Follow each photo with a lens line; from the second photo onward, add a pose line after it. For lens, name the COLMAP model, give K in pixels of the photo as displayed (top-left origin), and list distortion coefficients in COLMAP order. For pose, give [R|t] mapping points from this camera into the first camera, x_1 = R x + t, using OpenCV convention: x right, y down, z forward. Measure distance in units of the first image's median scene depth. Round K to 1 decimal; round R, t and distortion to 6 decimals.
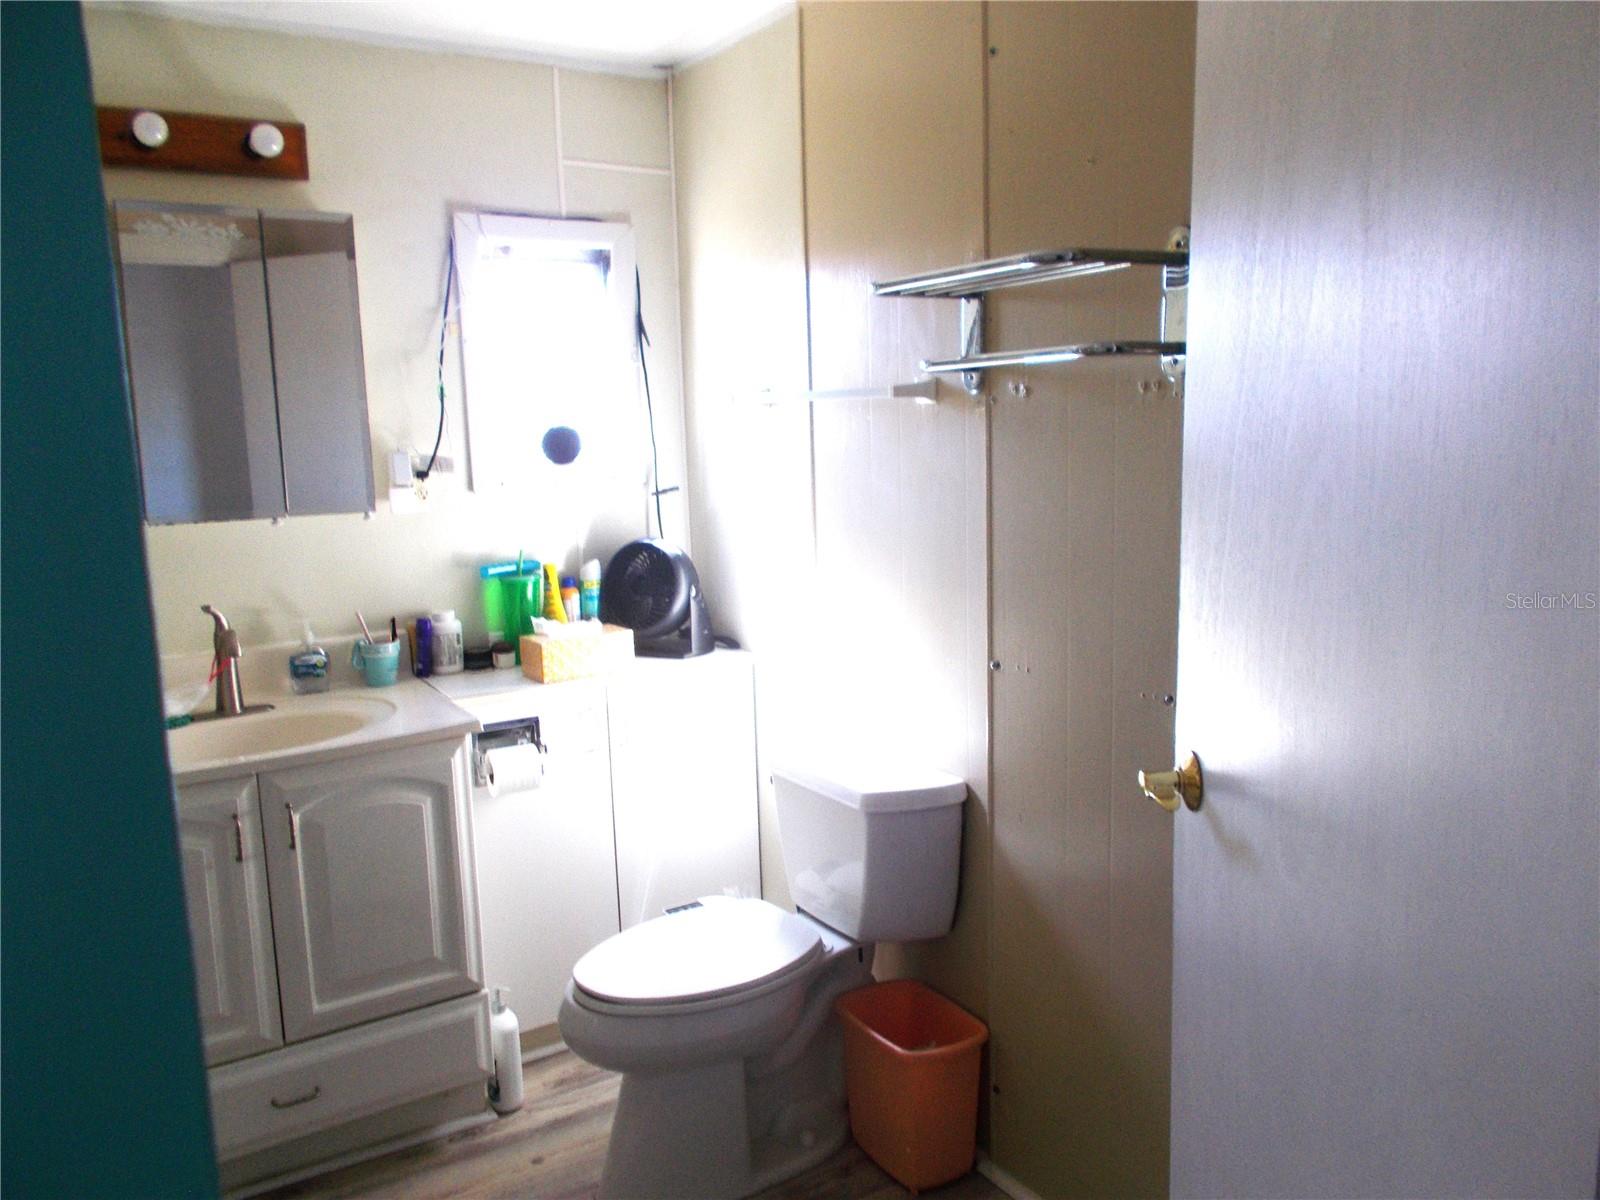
lens RADIAL K [[1243.3, 0, 799.0], [0, 1243.3, 594.9], [0, 0, 1]] dist [0.021752, -0.009054]
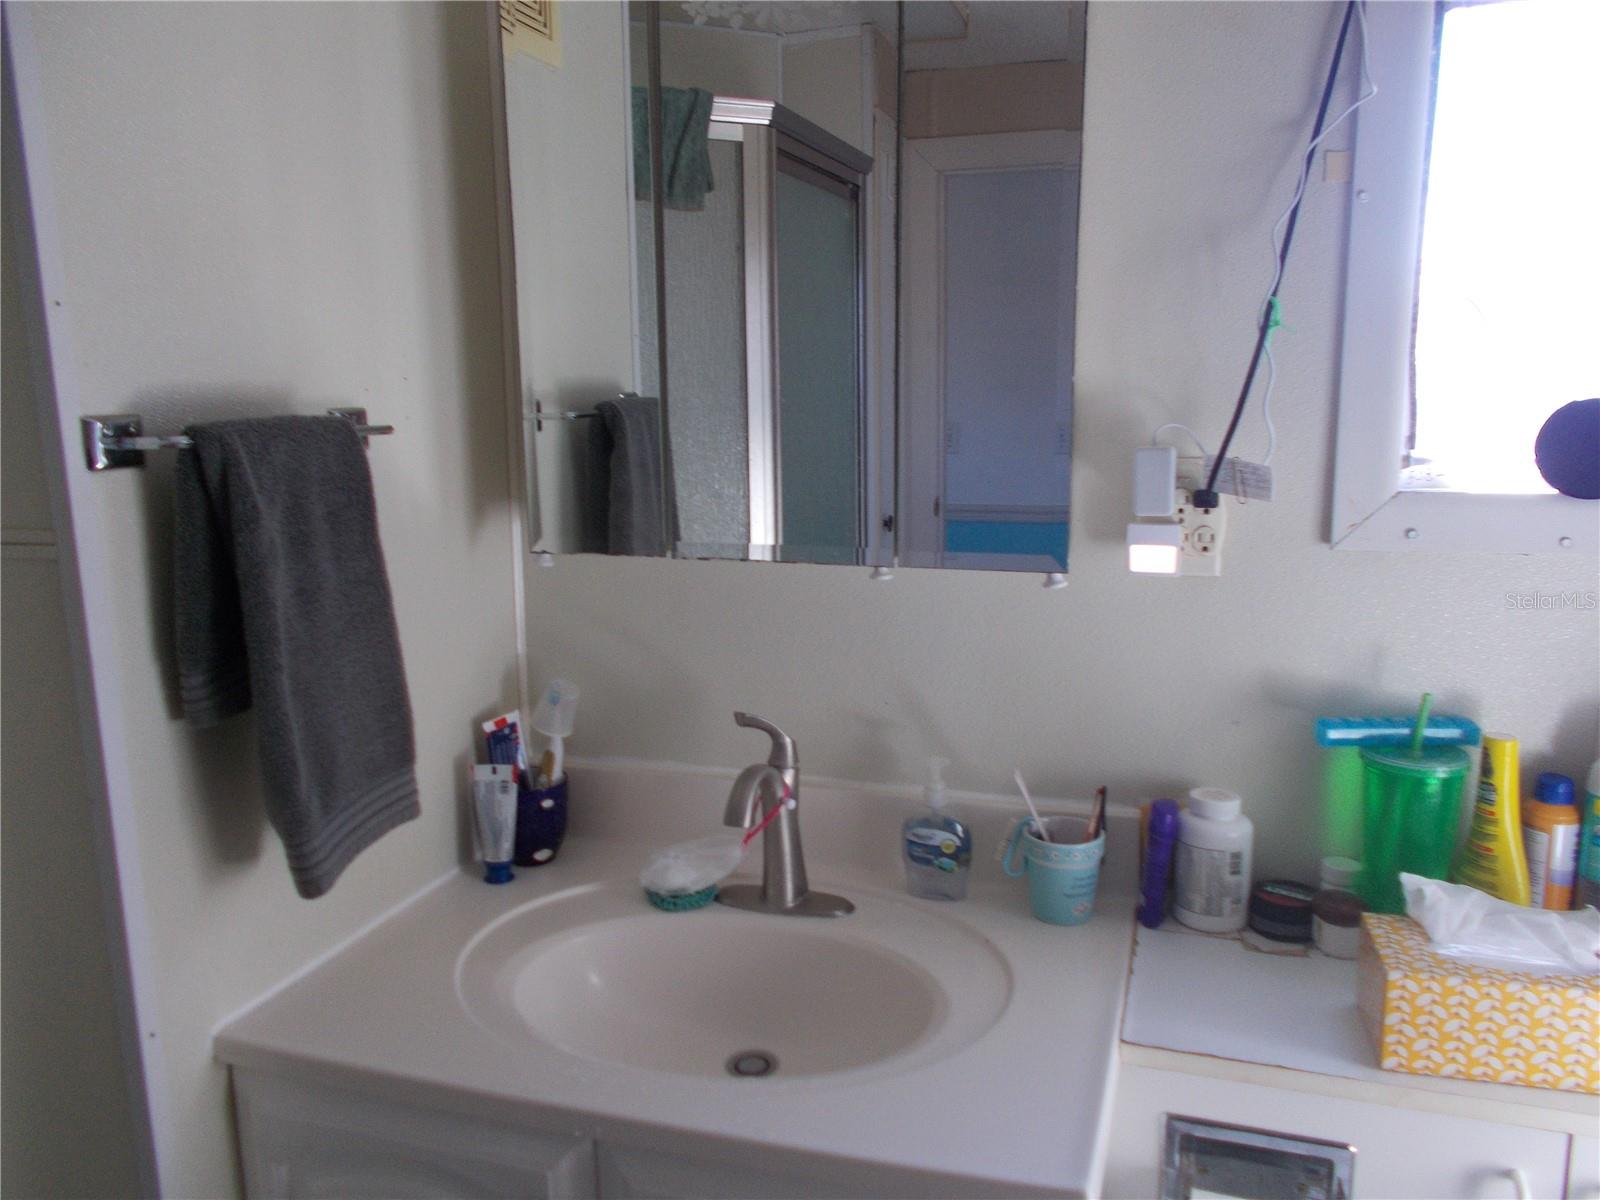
lens RADIAL K [[1243.3, 0, 799.0], [0, 1243.3, 594.9], [0, 0, 1]] dist [0.021752, -0.009054]
pose [[0.641972, 0.155897, -0.750711, -0.051372], [-0.122578, 0.987385, 0.100223, -0.089977], [0.756866, 0.027680, 0.652984, 0.596551]]
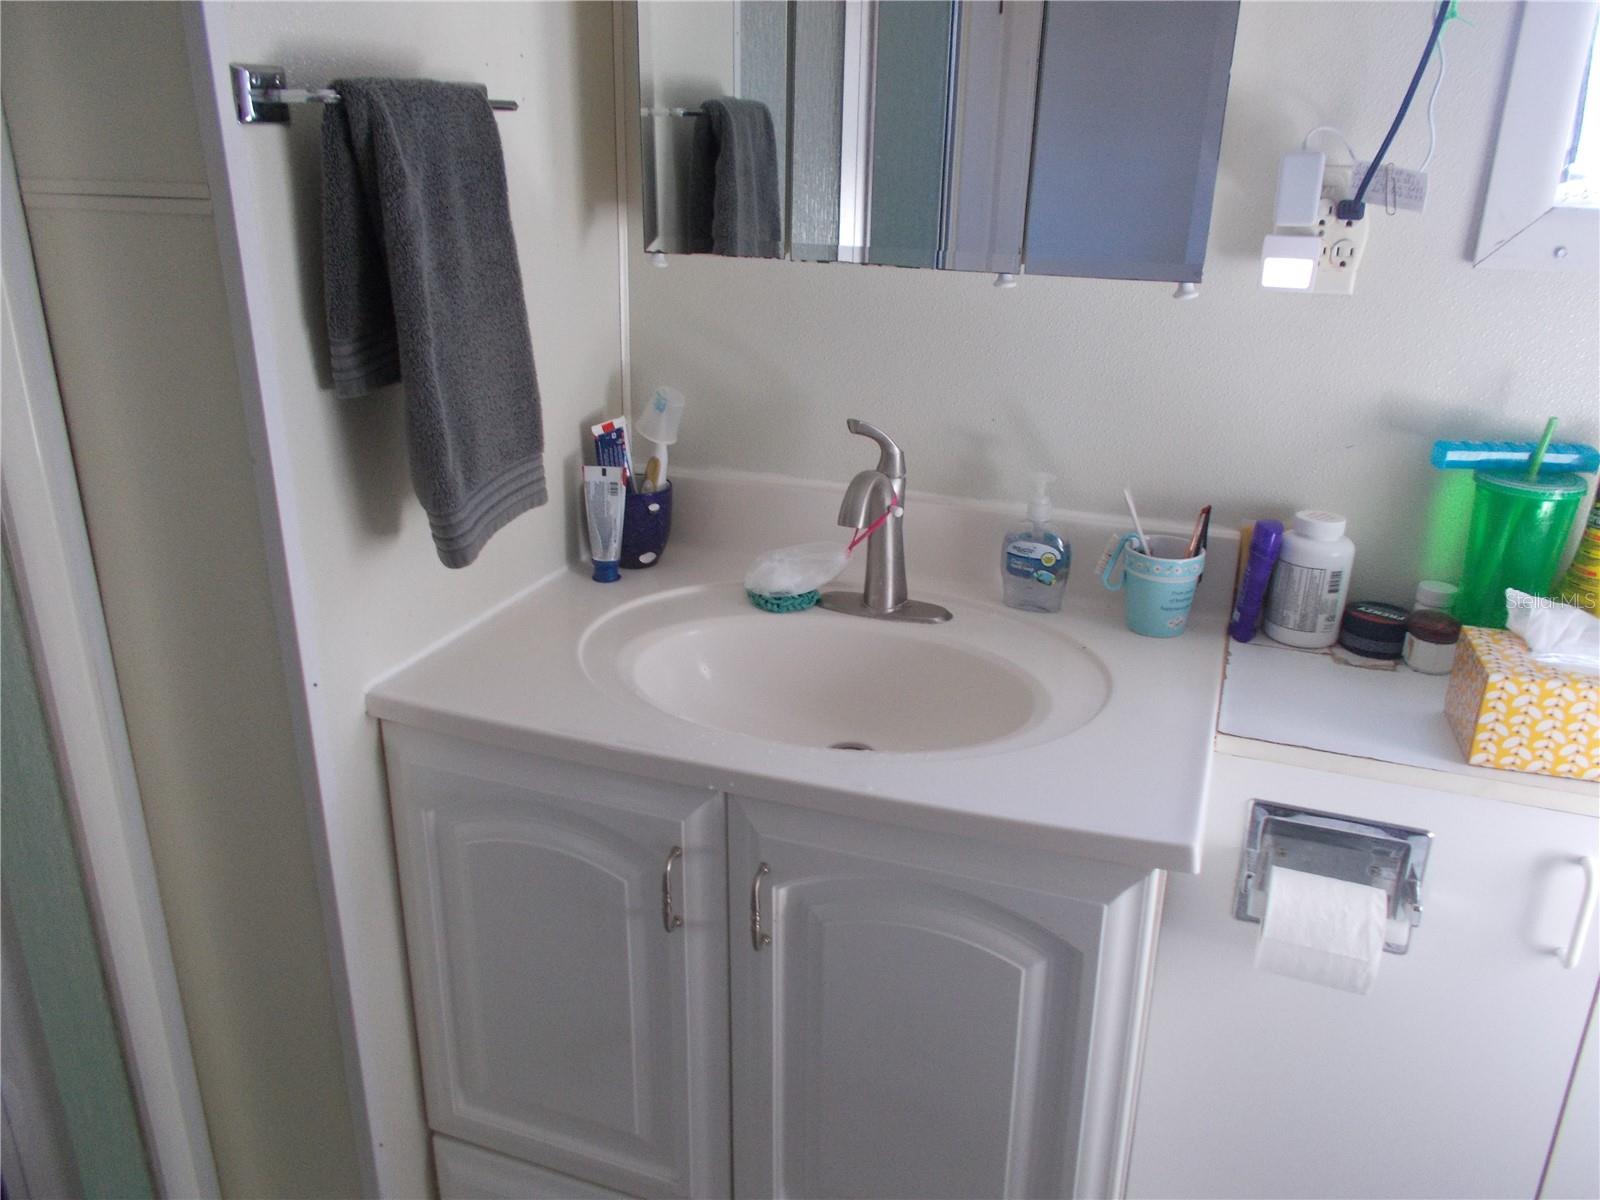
lens RADIAL K [[1243.3, 0, 799.0], [0, 1243.3, 594.9], [0, 0, 1]] dist [0.021752, -0.009054]
pose [[0.616753, 0.315970, -0.720957, -0.061042], [-0.156167, 0.946810, 0.281358, -0.062066], [0.771510, -0.060939, 0.633292, 0.565296]]
